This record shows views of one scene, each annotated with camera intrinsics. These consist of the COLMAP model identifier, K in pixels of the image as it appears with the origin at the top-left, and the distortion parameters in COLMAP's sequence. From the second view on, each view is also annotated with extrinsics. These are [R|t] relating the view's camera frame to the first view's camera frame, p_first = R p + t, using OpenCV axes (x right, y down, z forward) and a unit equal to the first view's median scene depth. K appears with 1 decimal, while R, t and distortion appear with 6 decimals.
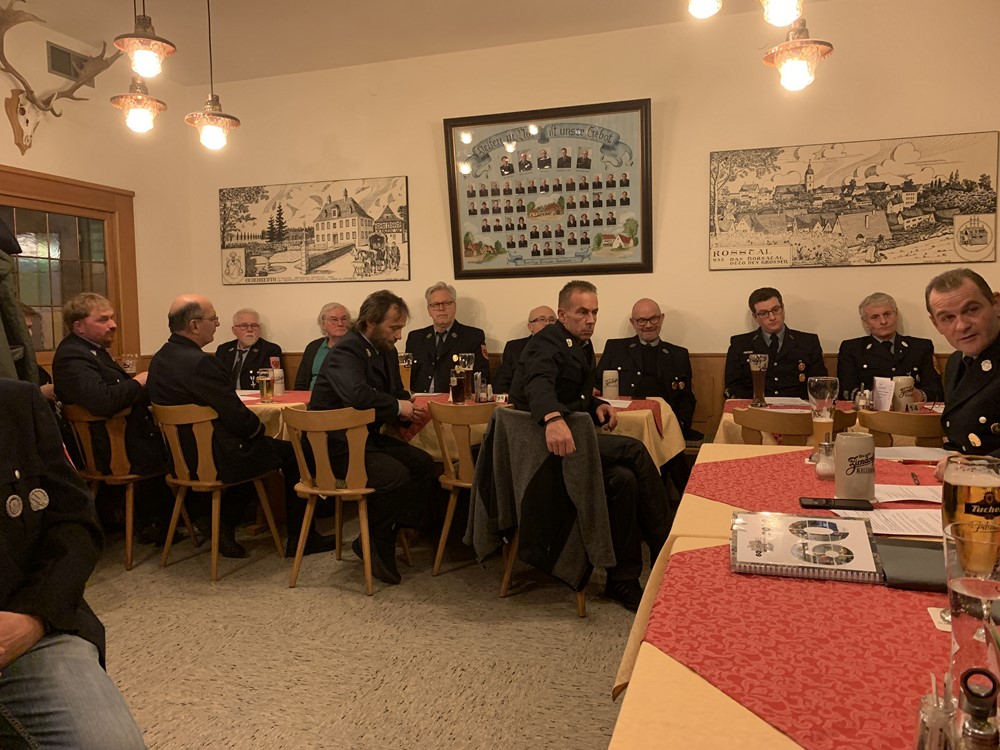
lens RADIAL K [[766.4, 0, 515.9], [0, 766.4, 360.4], [0, 0, 1]] dist [0.026591, -0.027308]
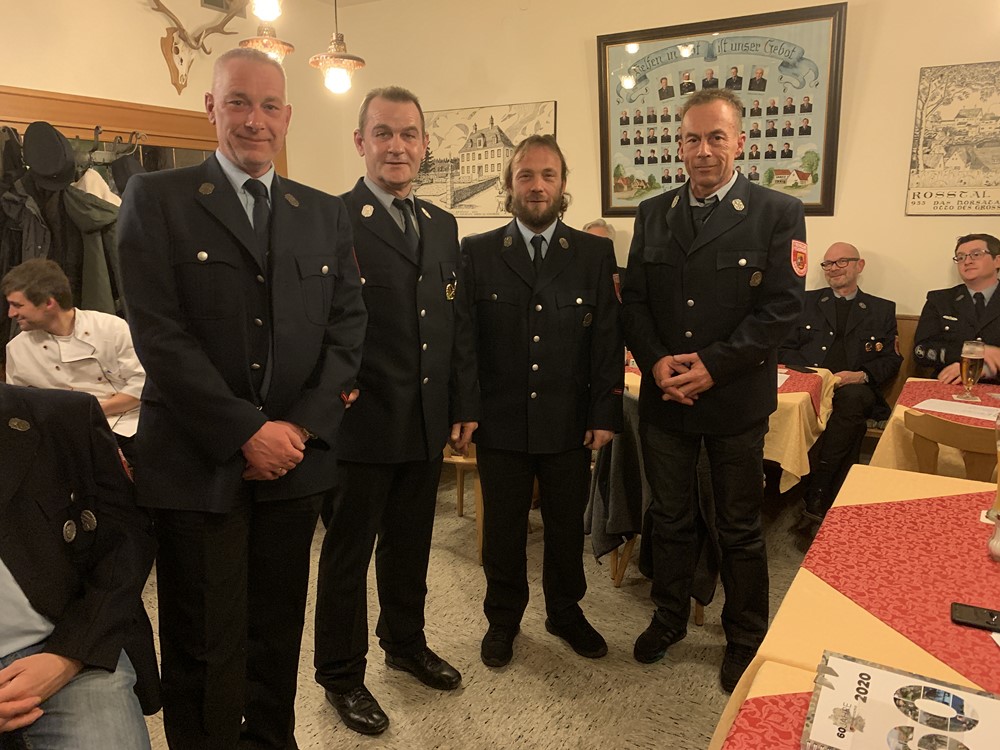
lens RADIAL K [[766.4, 0, 507.2], [0, 766.4, 365.1], [0, 0, 1]] dist [0.026591, -0.027308]
pose [[0.969375, 0.062014, -0.237625, 0.046314], [-0.028177, 0.989288, 0.143234, -0.070284], [0.243962, -0.132152, 0.960738, 0.077830]]
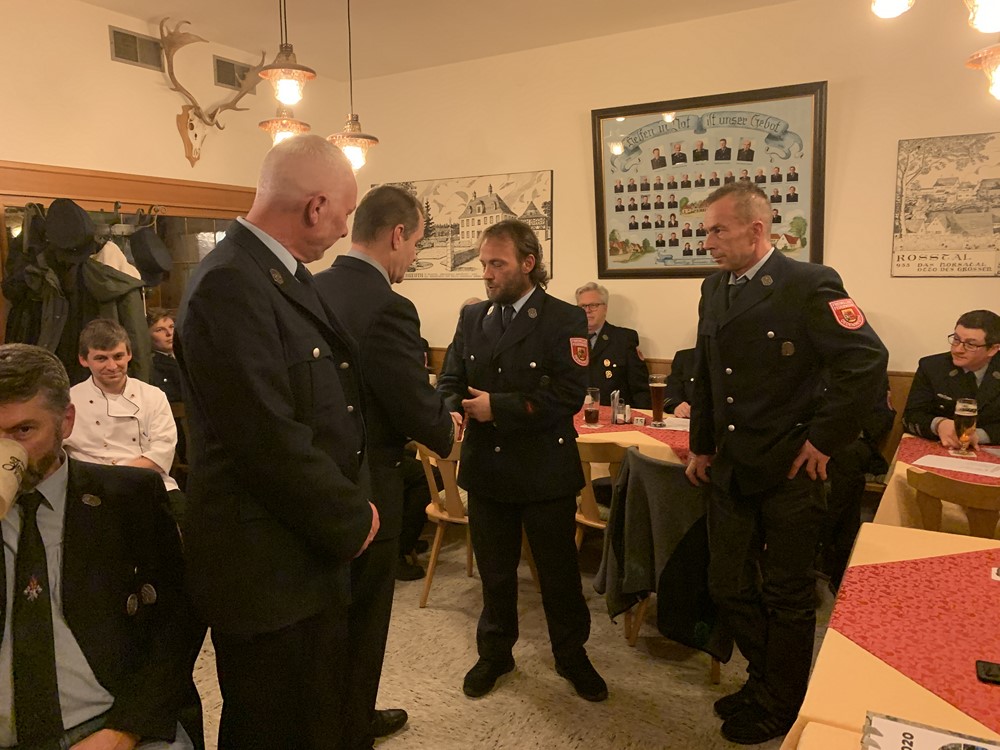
lens RADIAL K [[766.4, 0, 501.7], [0, 766.4, 356.9], [0, 0, 1]] dist [0.026591, -0.027308]
pose [[0.973938, 0.032463, -0.224478, 0.022603], [-0.017798, 0.997591, 0.067045, -0.084711], [0.226114, -0.061302, 0.972170, 0.048201]]
